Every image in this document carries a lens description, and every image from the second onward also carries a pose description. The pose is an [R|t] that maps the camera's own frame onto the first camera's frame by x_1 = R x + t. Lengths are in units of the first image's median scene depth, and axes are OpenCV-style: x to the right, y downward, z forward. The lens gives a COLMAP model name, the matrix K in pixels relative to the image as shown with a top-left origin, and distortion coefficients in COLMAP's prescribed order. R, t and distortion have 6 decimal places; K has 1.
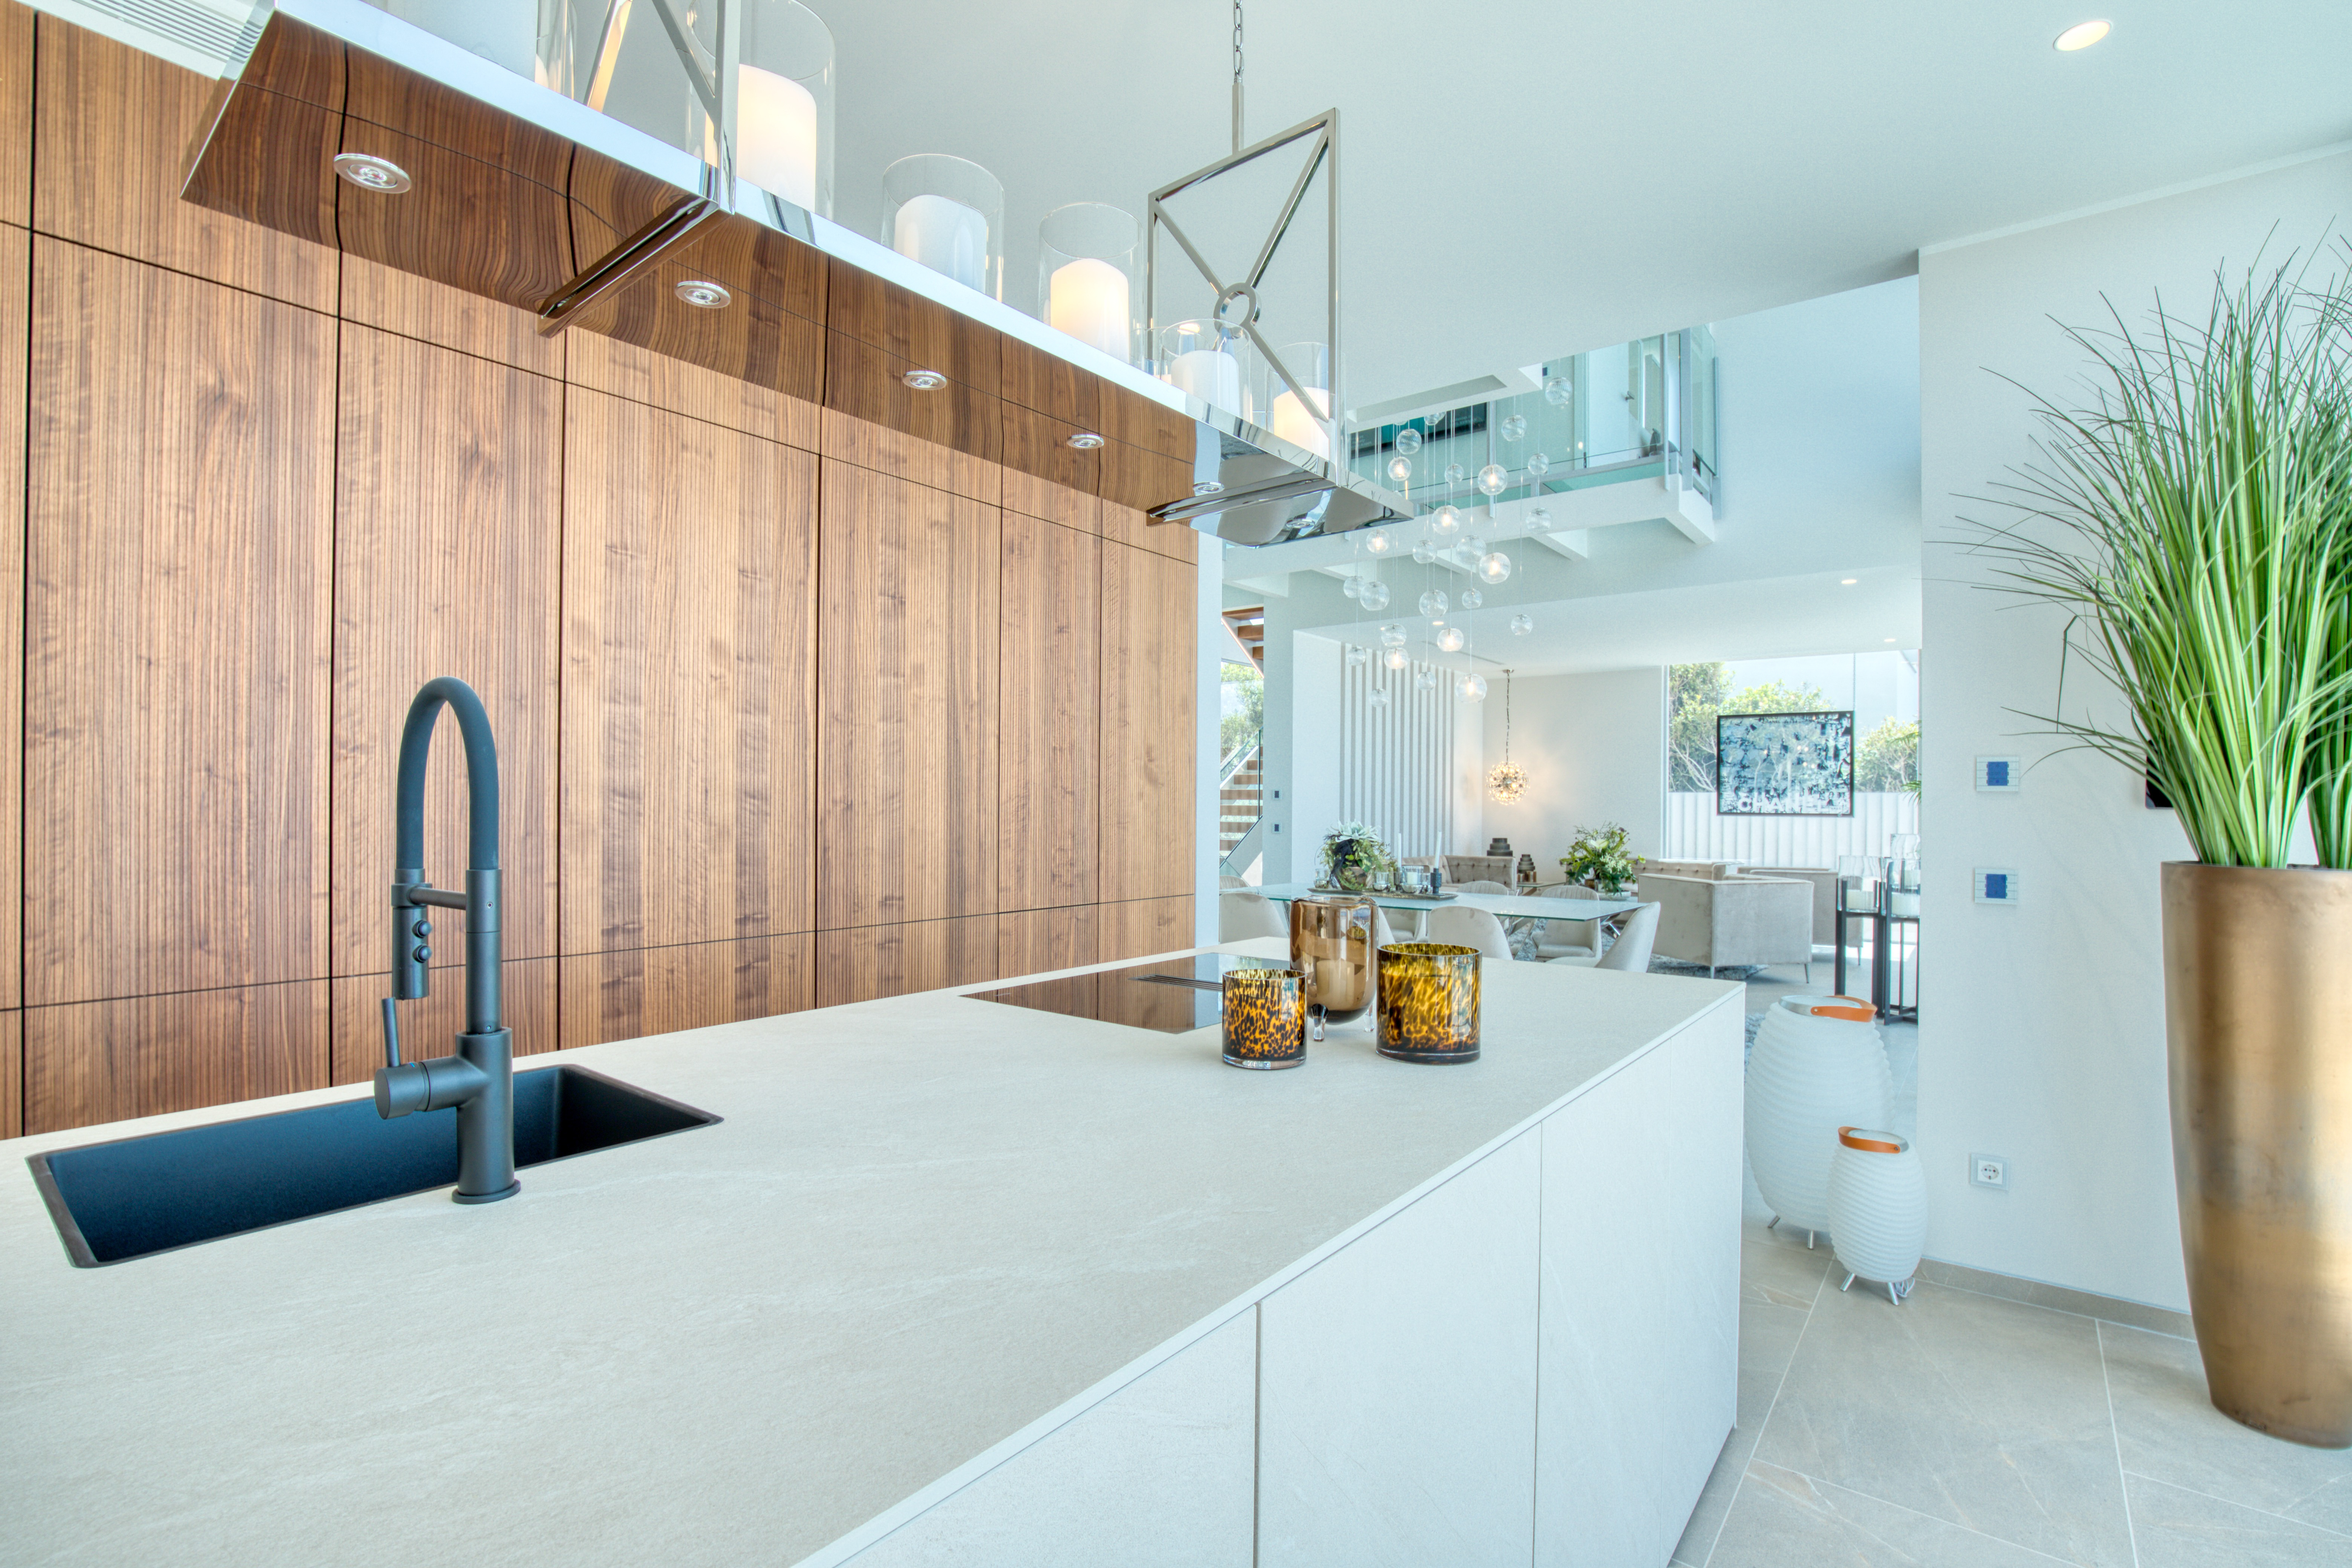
lens RADIAL K [[1077.5, 0, 1183.5], [0, 1077.5, 801.7], [0, 0, 1]] dist [-0.039098, 0.008111]
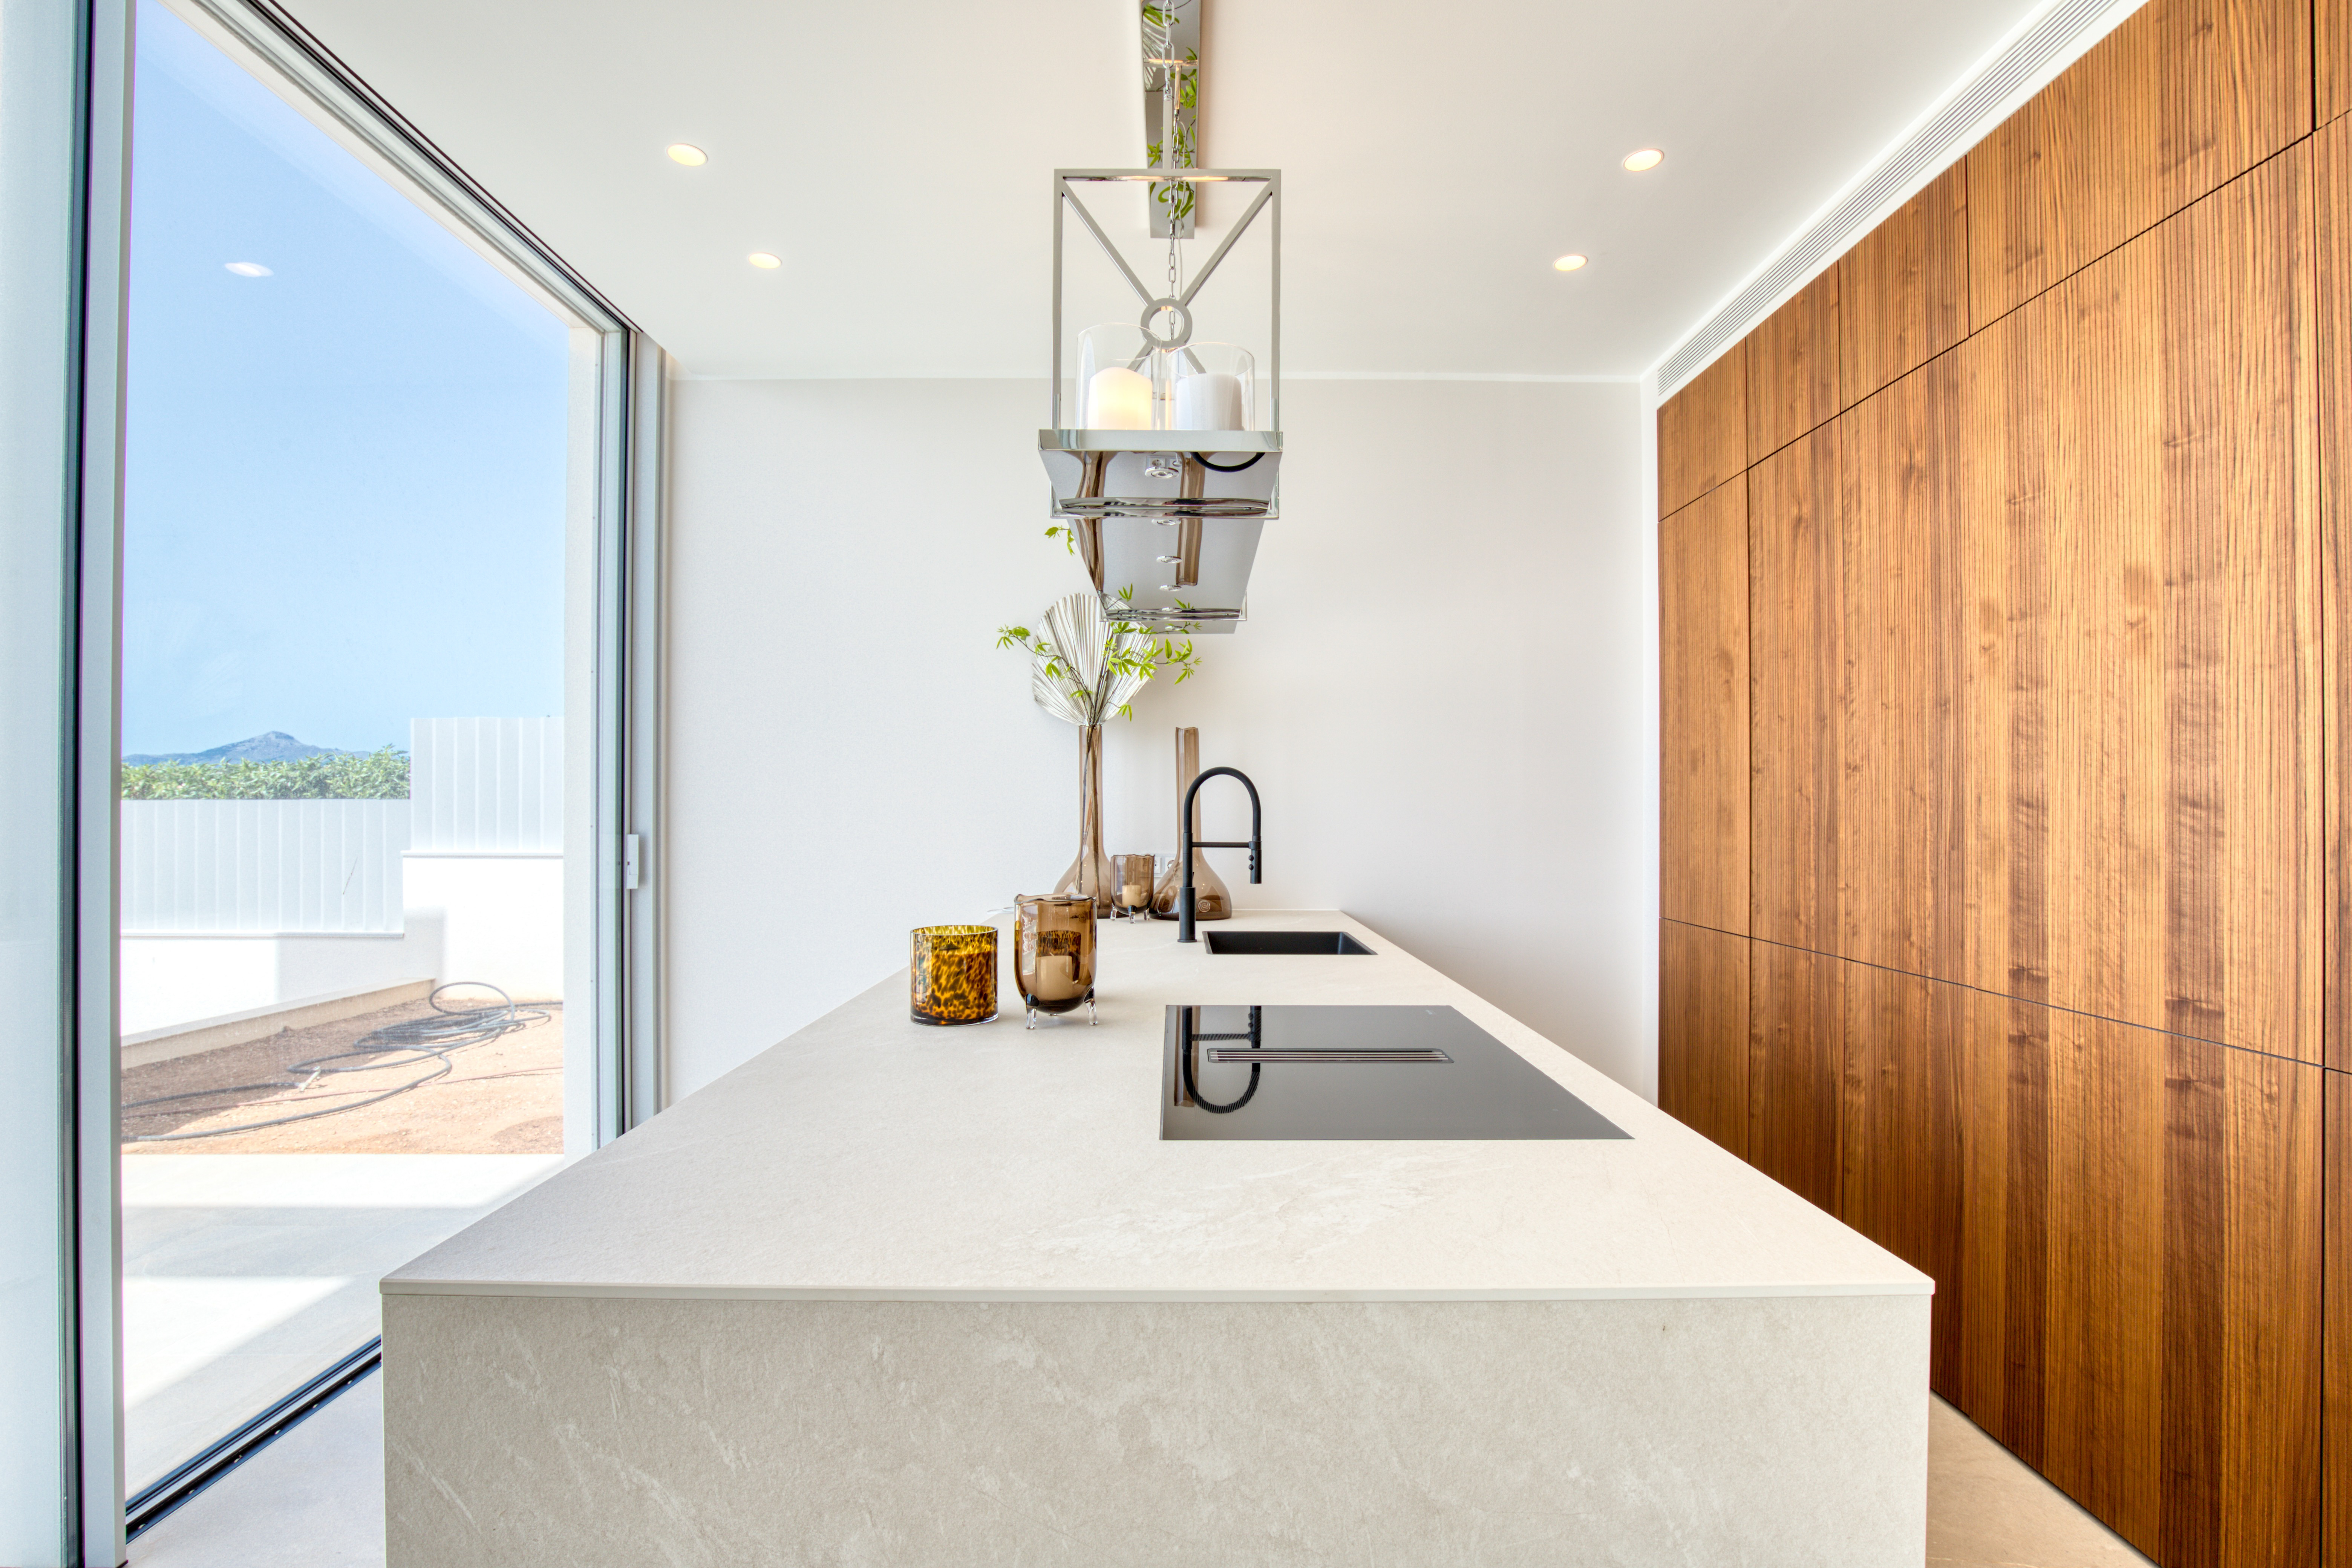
lens RADIAL K [[1077.5, 0, 1183.5], [0, 1077.5, 801.7], [0, 0, 1]] dist [-0.039098, 0.008111]
pose [[-0.781088, -0.009486, -0.624348, 0.418058], [-0.003138, 0.999932, -0.011267, 0.001948], [0.624413, -0.006842, -0.781065, 1.133786]]
